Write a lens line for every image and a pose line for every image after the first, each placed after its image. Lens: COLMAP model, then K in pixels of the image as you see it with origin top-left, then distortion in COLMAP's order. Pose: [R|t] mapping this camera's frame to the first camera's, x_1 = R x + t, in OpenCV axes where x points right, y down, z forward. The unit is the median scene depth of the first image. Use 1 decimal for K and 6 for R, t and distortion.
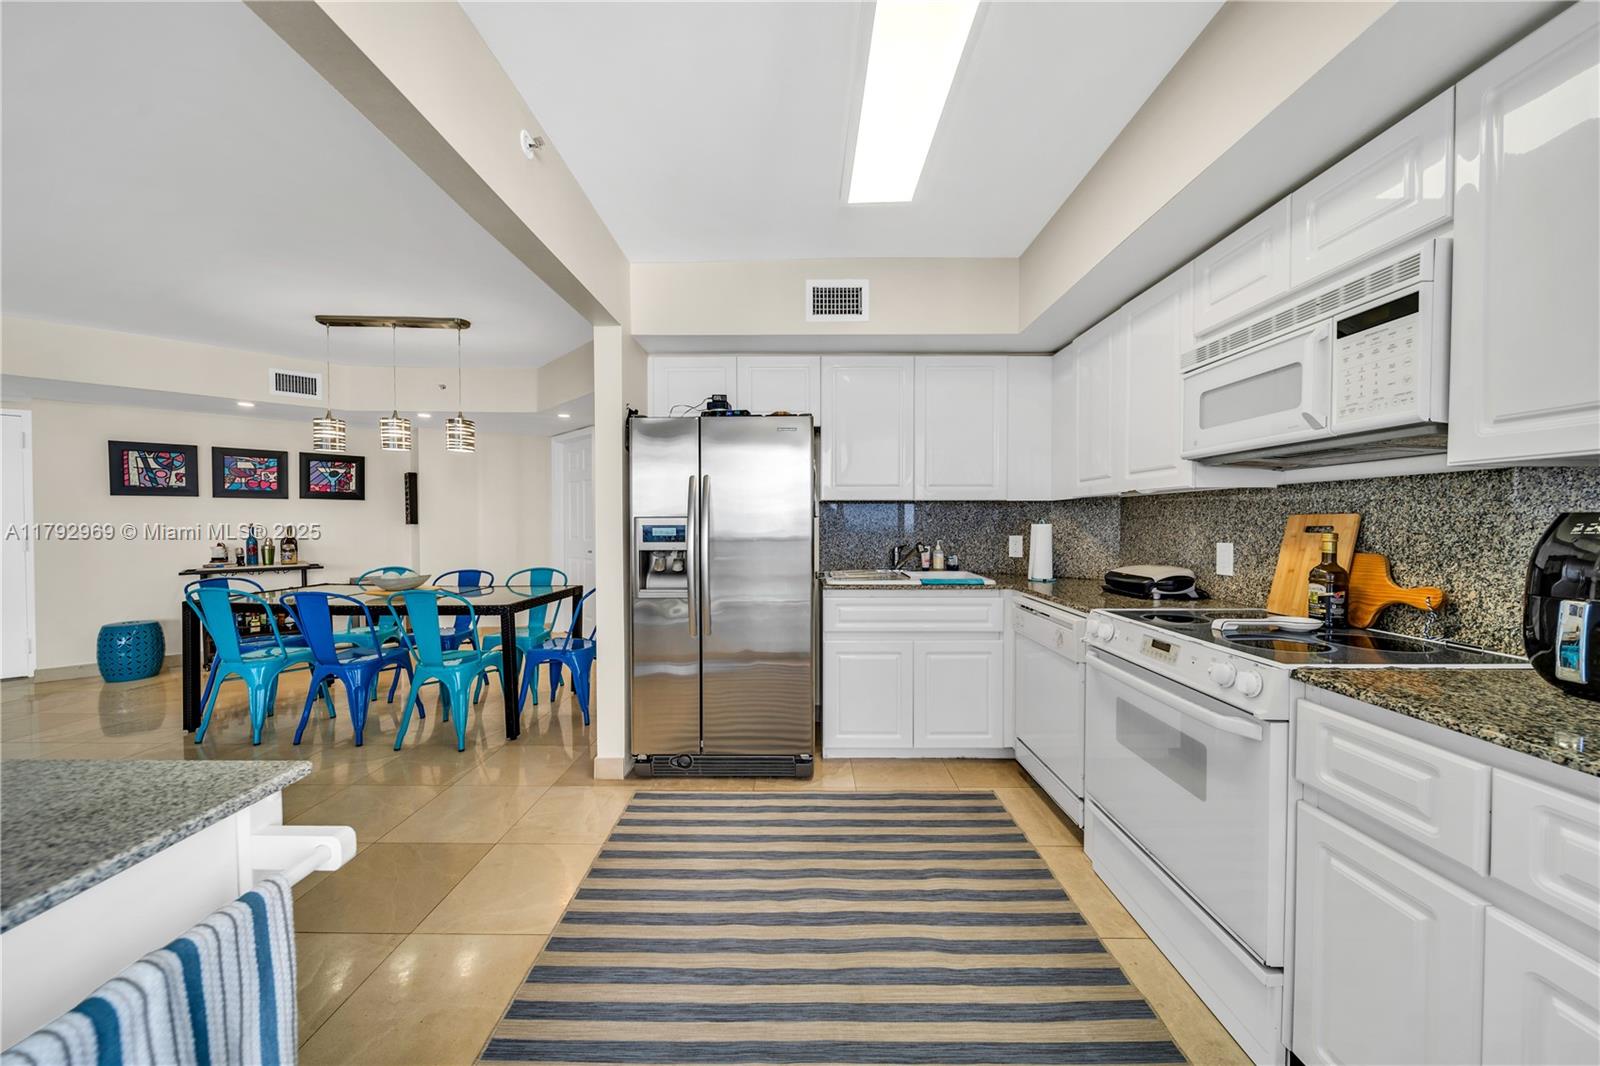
lens RADIAL K [[558.4, 0, 800.0], [0, 558.4, 533.0], [0, 0, 1]] dist [-0.005804, -0.000245]
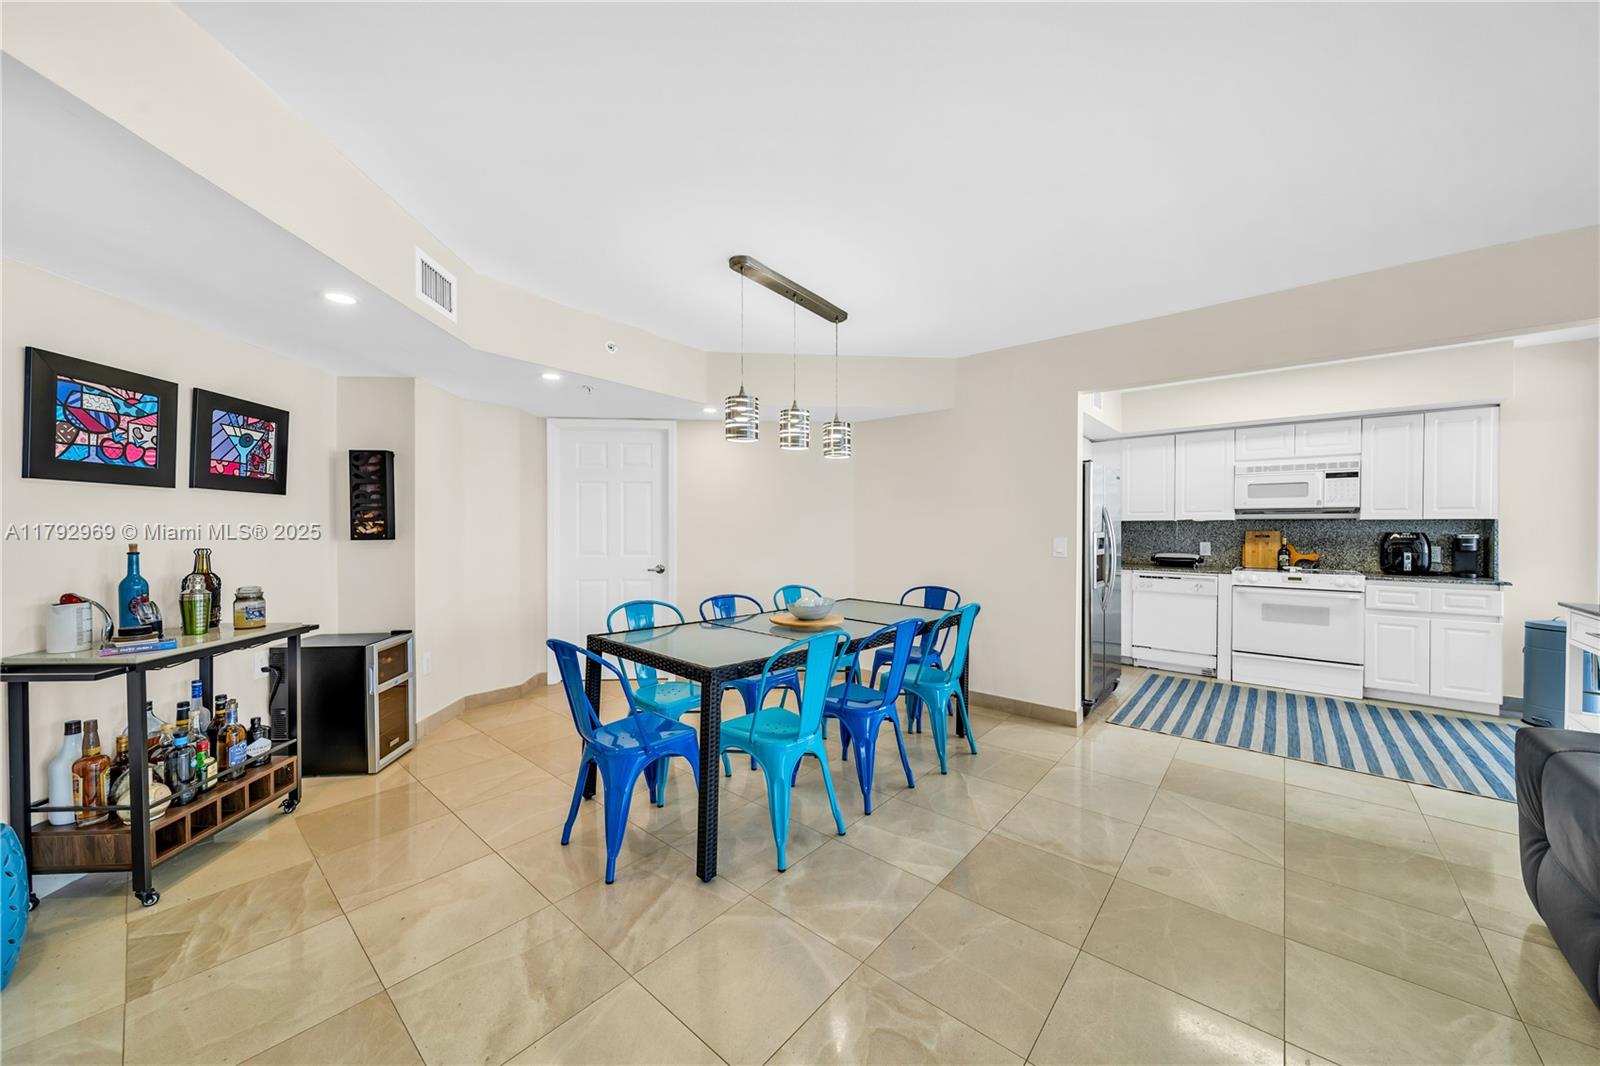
lens RADIAL K [[567.0, 0, 800.0], [0, 567.0, 533.0], [0, 0, 1]] dist [-0.002397, -0.000345]
pose [[0.646596, -0.006765, 0.762802, -1.458848], [0.014756, 0.999884, -0.003640, -0.024706], [-0.762689, 0.013610, 0.646622, 0.492738]]
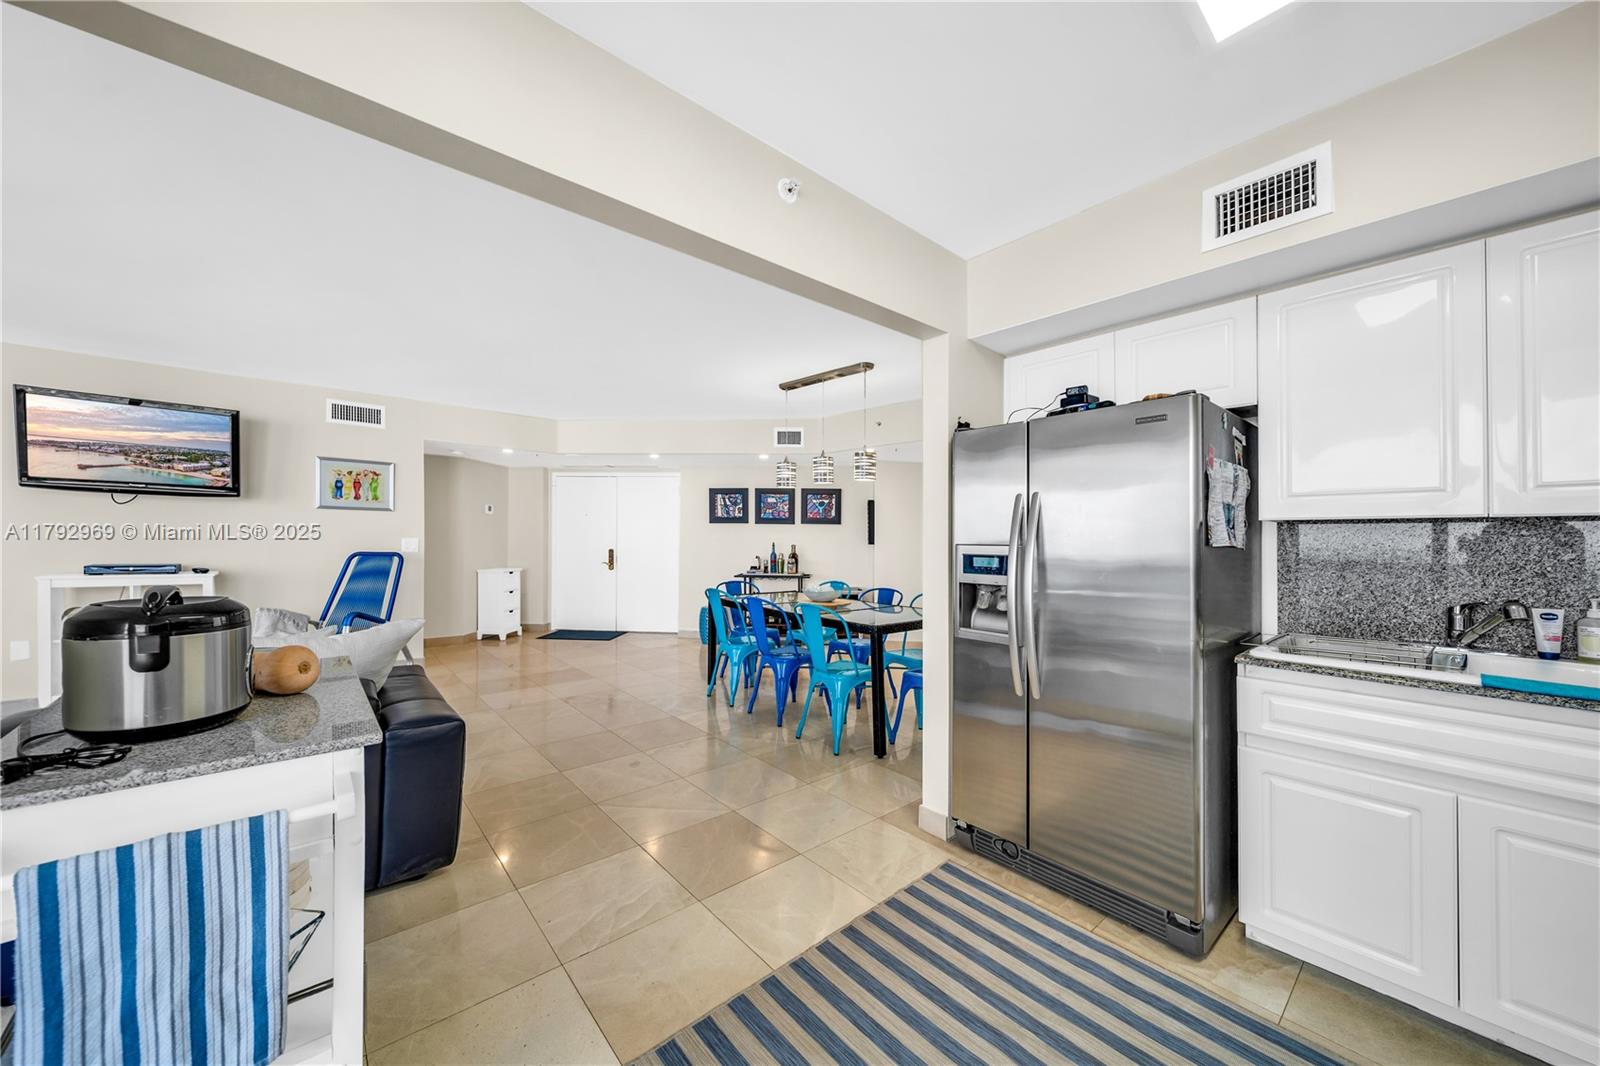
lens RADIAL K [[572.2, 0, 795.6], [0, 572.2, 531.5], [0, 0, 1]] dist [-0.003347, -0.000571]
pose [[0.657367, -0.001929, -0.753568, 0.165911], [-0.026404, 0.999324, -0.025591, -0.014055], [0.753108, 0.036719, 0.656872, 0.166726]]
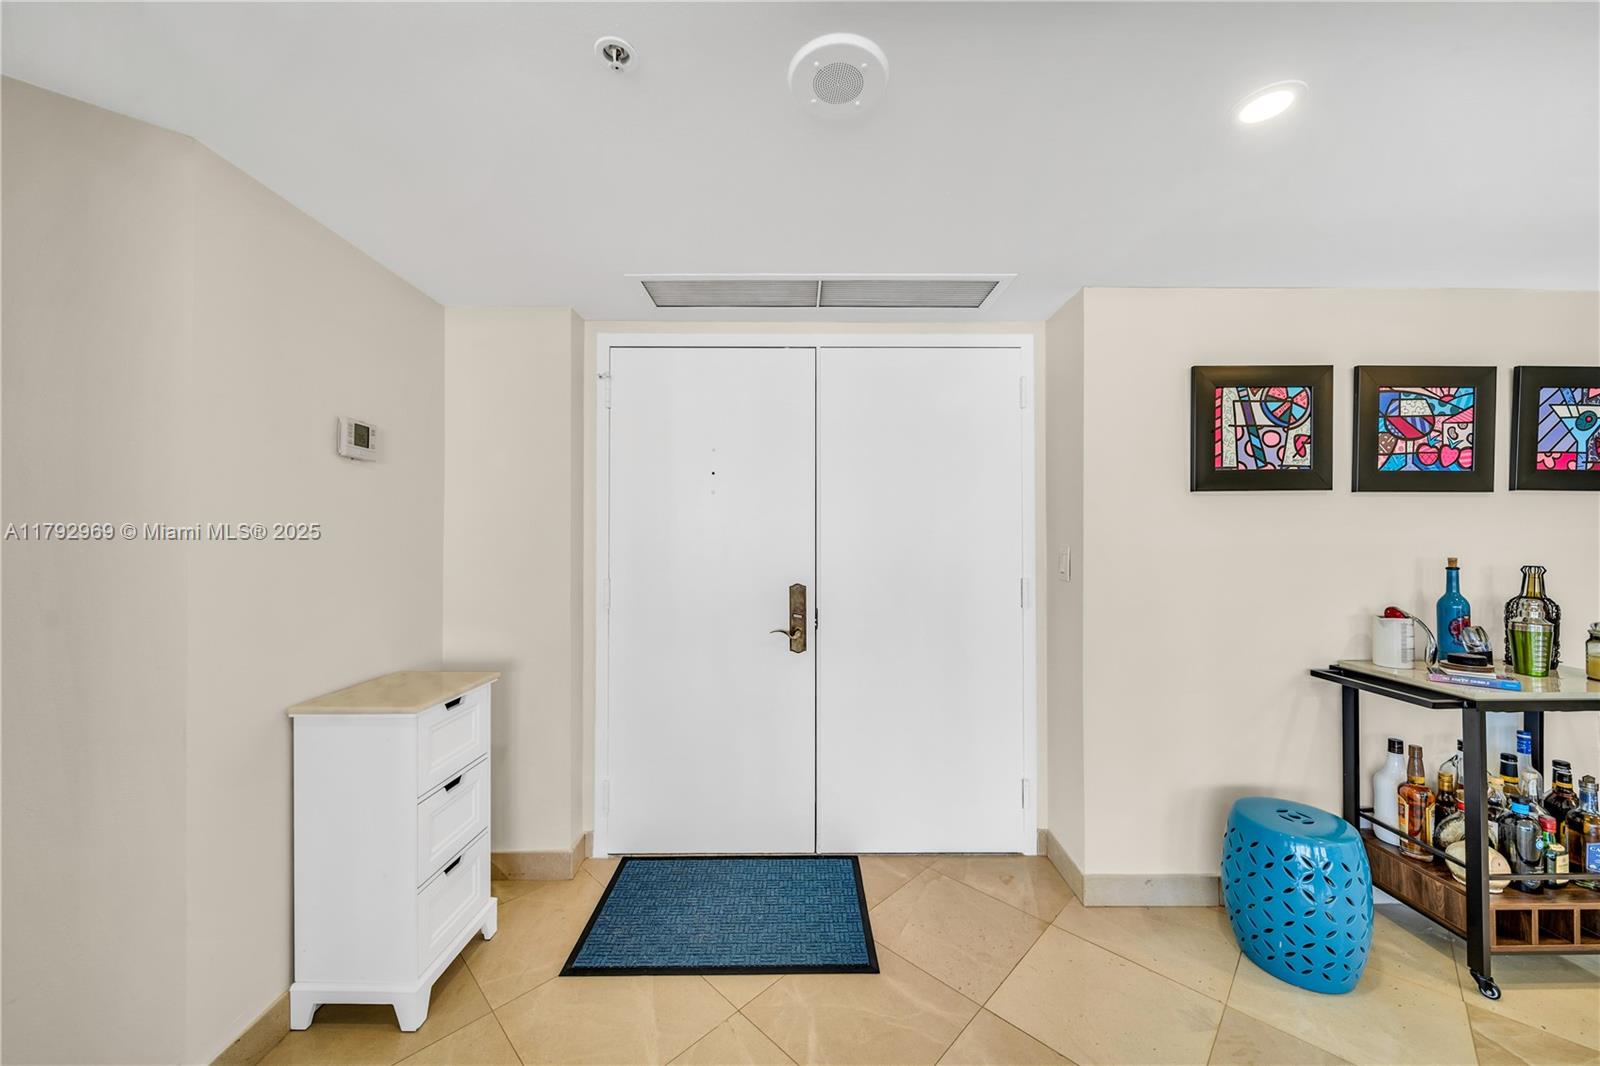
lens RADIAL K [[567.0, 0, 800.0], [0, 567.0, 533.0], [0, 0, 1]] dist [-0.002397, -0.000345]
pose [[0.714371, -0.007429, -0.699727, -1.529871], [-0.013695, 0.999604, -0.024594, -0.027779], [0.699633, 0.027152, 0.713986, 0.619064]]
